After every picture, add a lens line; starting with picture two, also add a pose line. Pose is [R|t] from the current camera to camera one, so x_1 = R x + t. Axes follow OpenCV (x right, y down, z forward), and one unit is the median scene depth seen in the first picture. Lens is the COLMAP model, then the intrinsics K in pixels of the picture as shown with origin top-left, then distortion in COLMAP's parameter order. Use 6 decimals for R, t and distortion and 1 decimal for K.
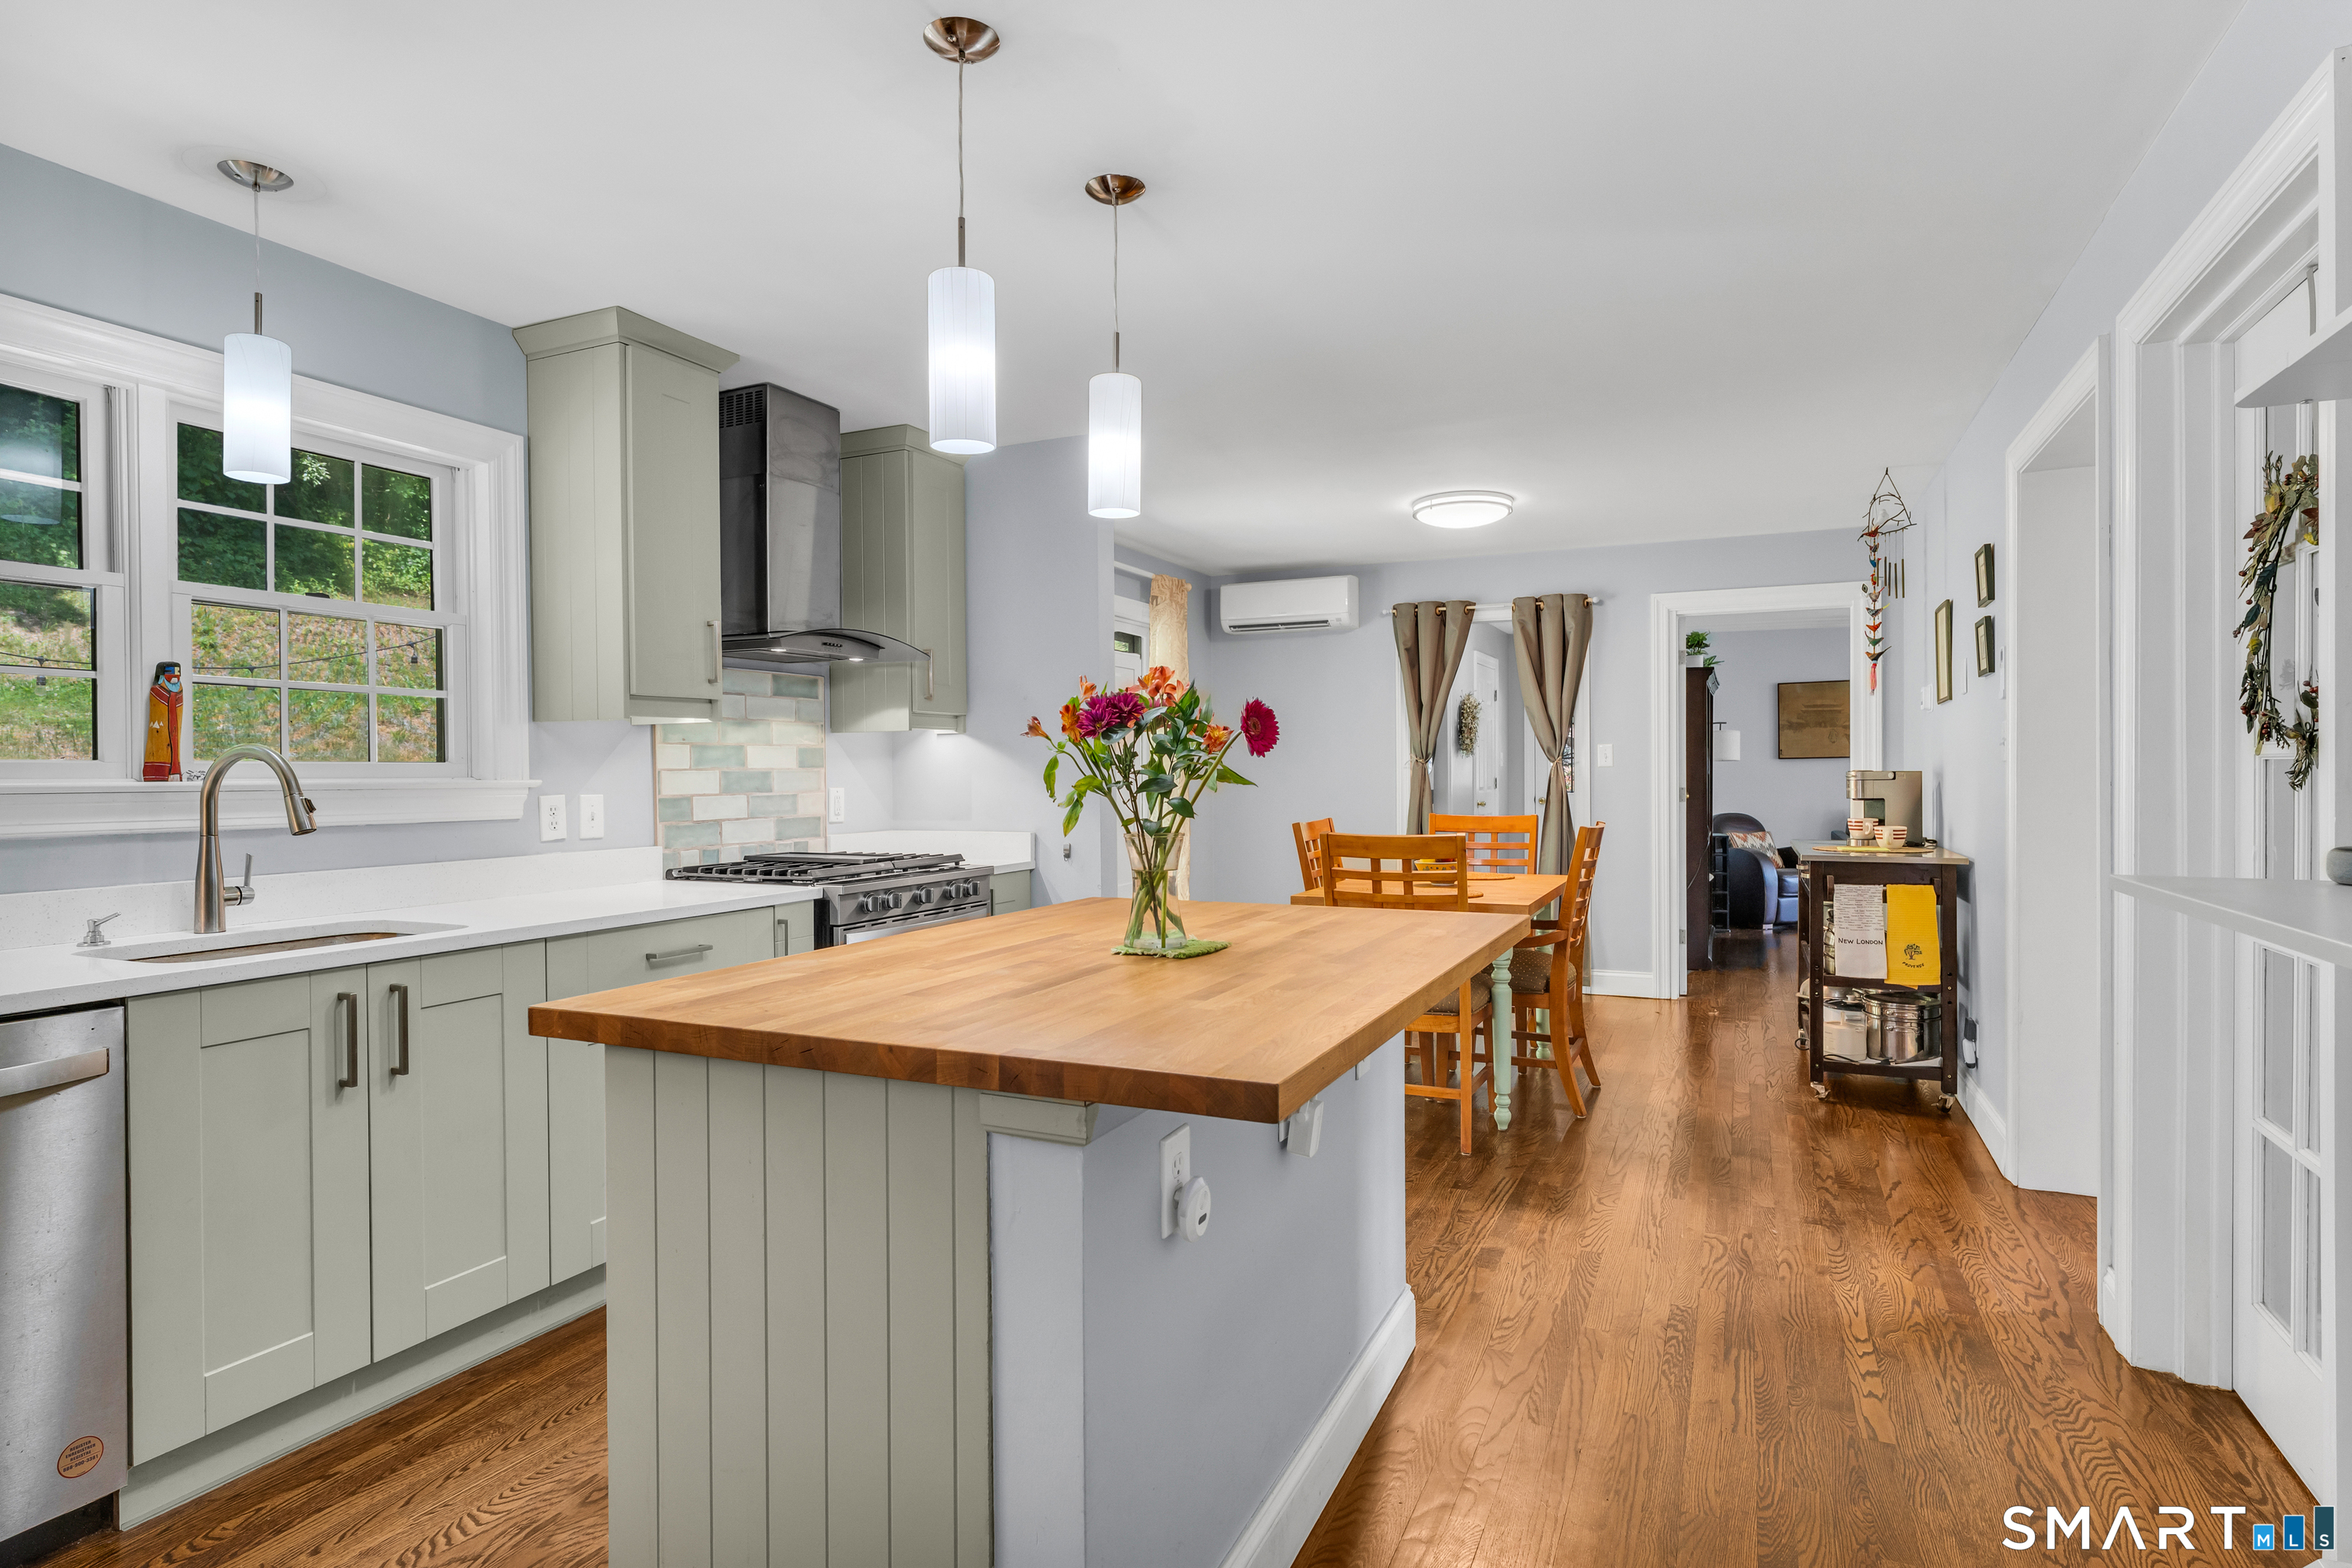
lens RADIAL K [[1154.1, 0, 1196.8], [0, 1154.1, 777.2], [0, 0, 1]] dist [-0.001538, 0.000087]
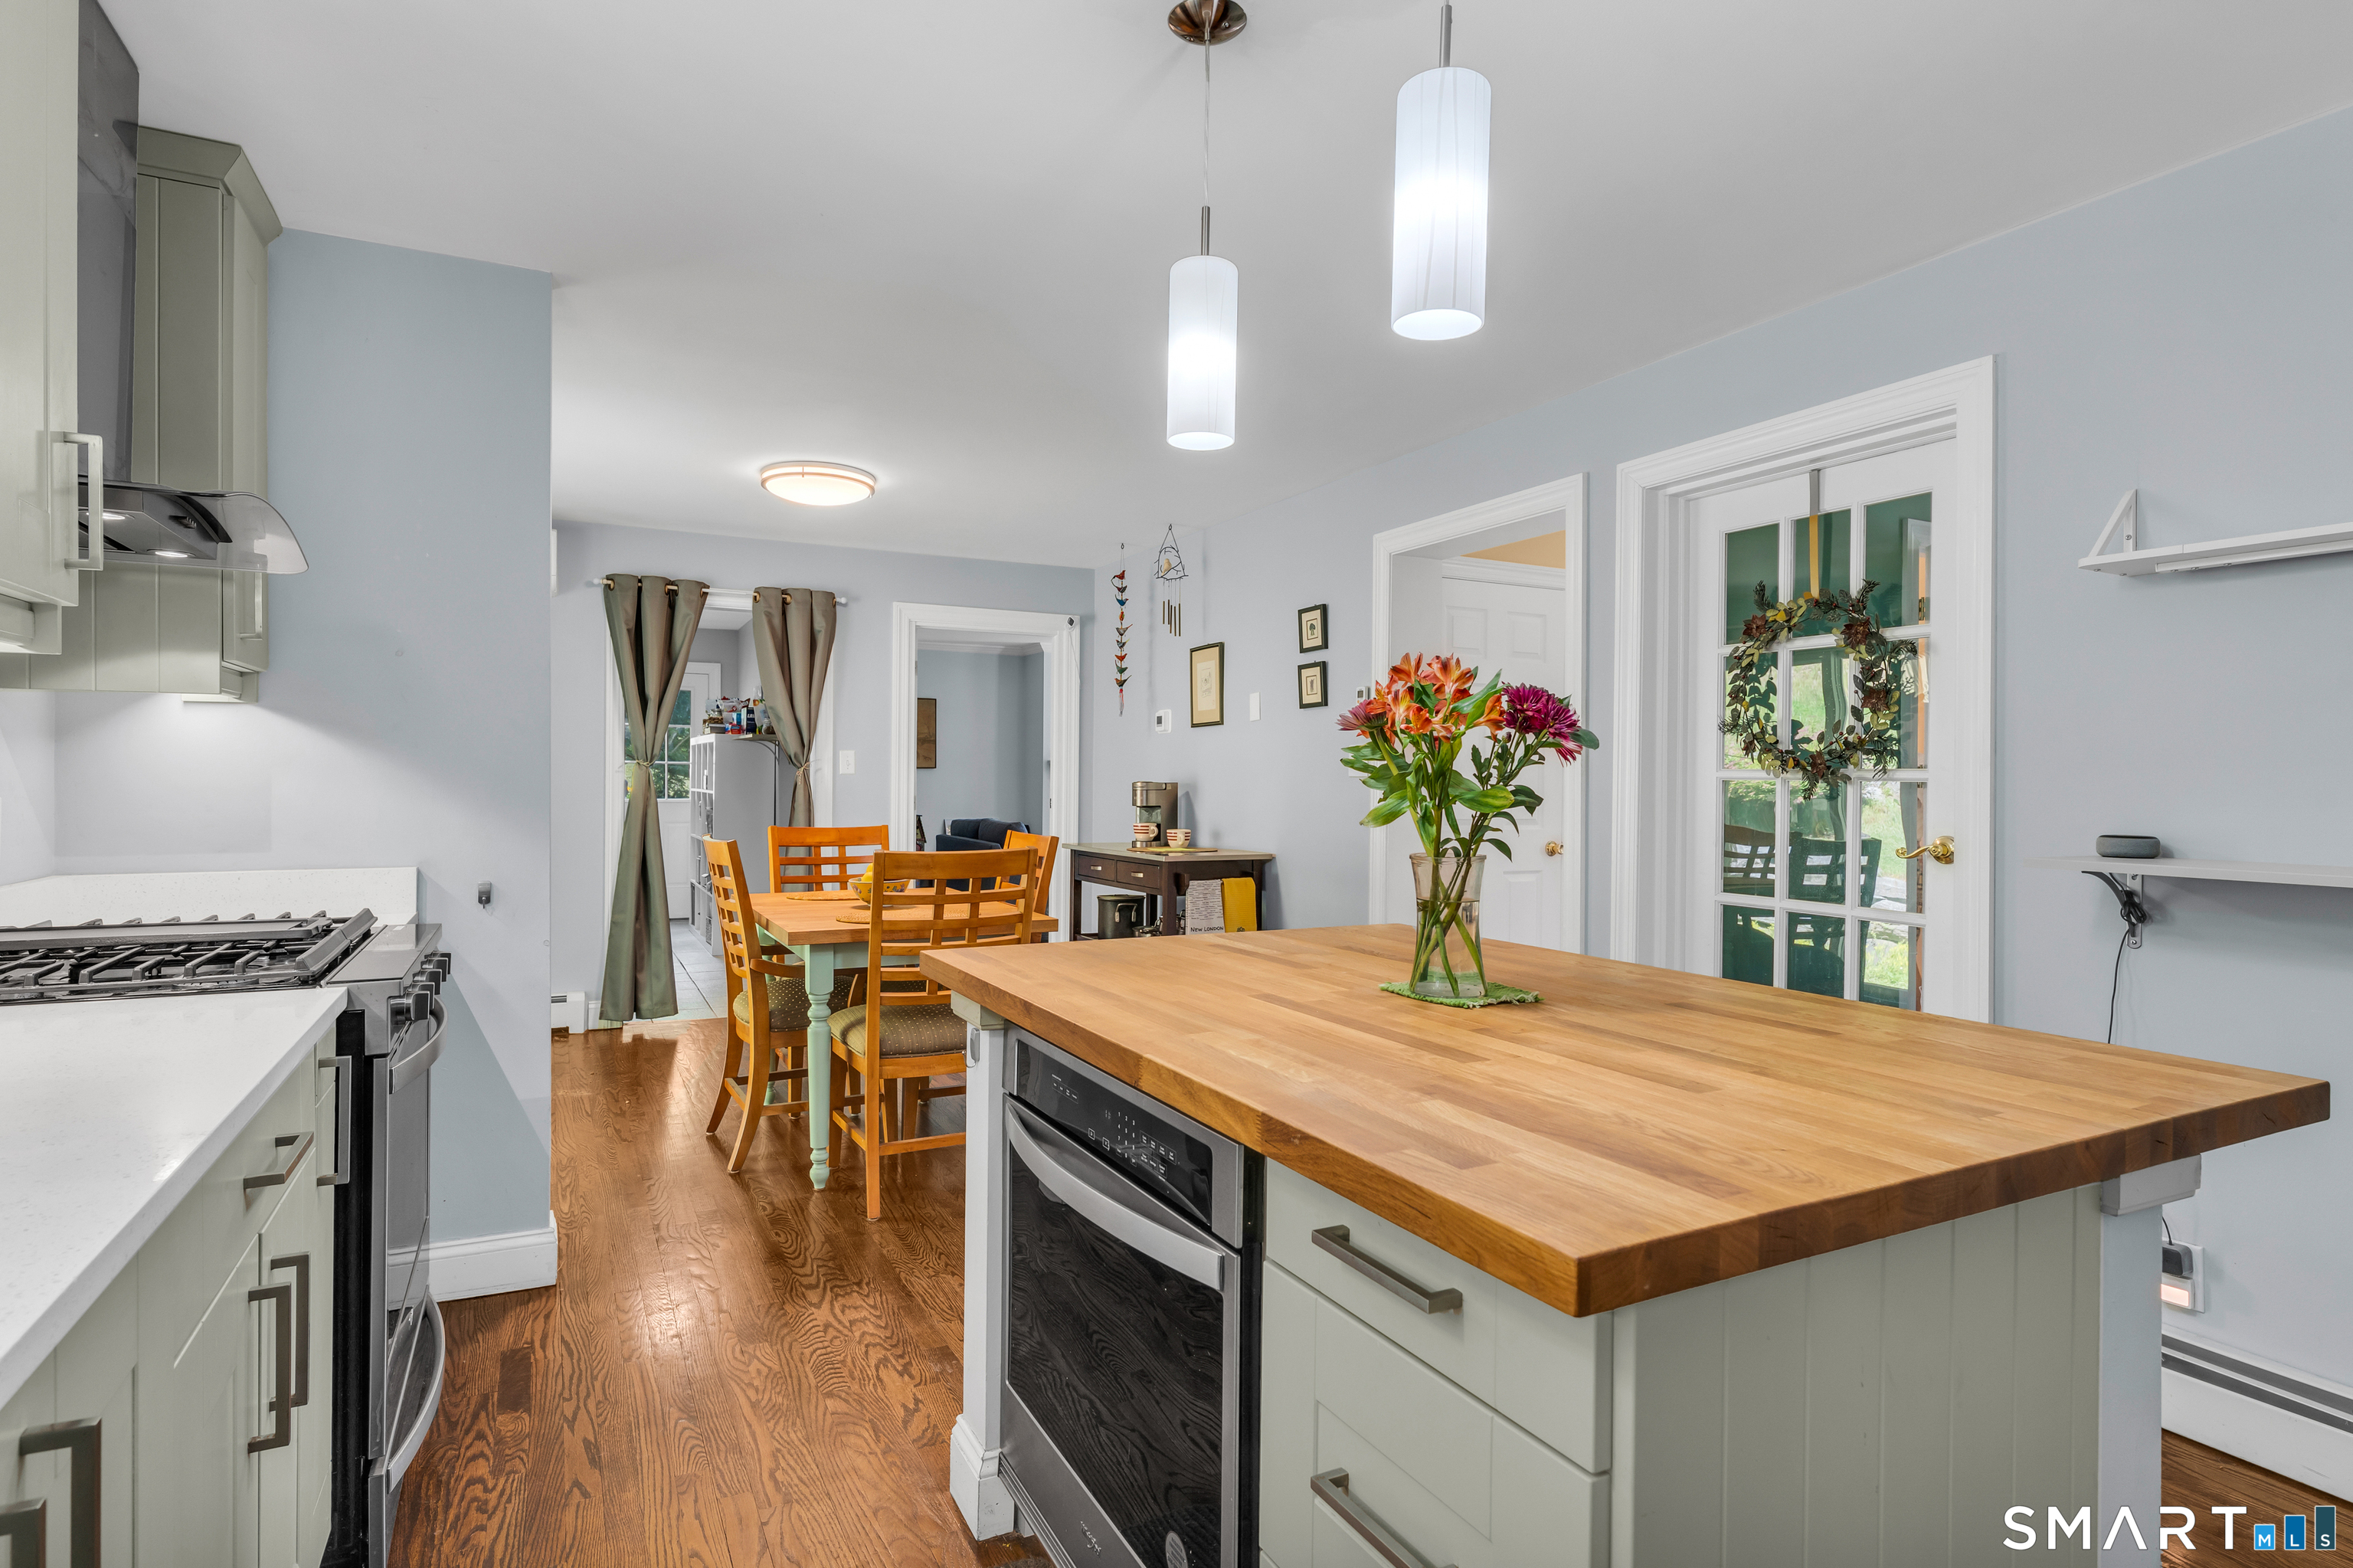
lens RADIAL K [[1154.6, 0, 1173.9], [0, 1154.6, 785.5], [0, 0, 1]] dist [-0.001538, 0.000087]
pose [[0.610107, 0.006443, 0.792293, -0.240778], [-0.002016, 0.999976, -0.006579, 0.004456], [-0.792317, 0.002417, 0.610105, 0.203573]]
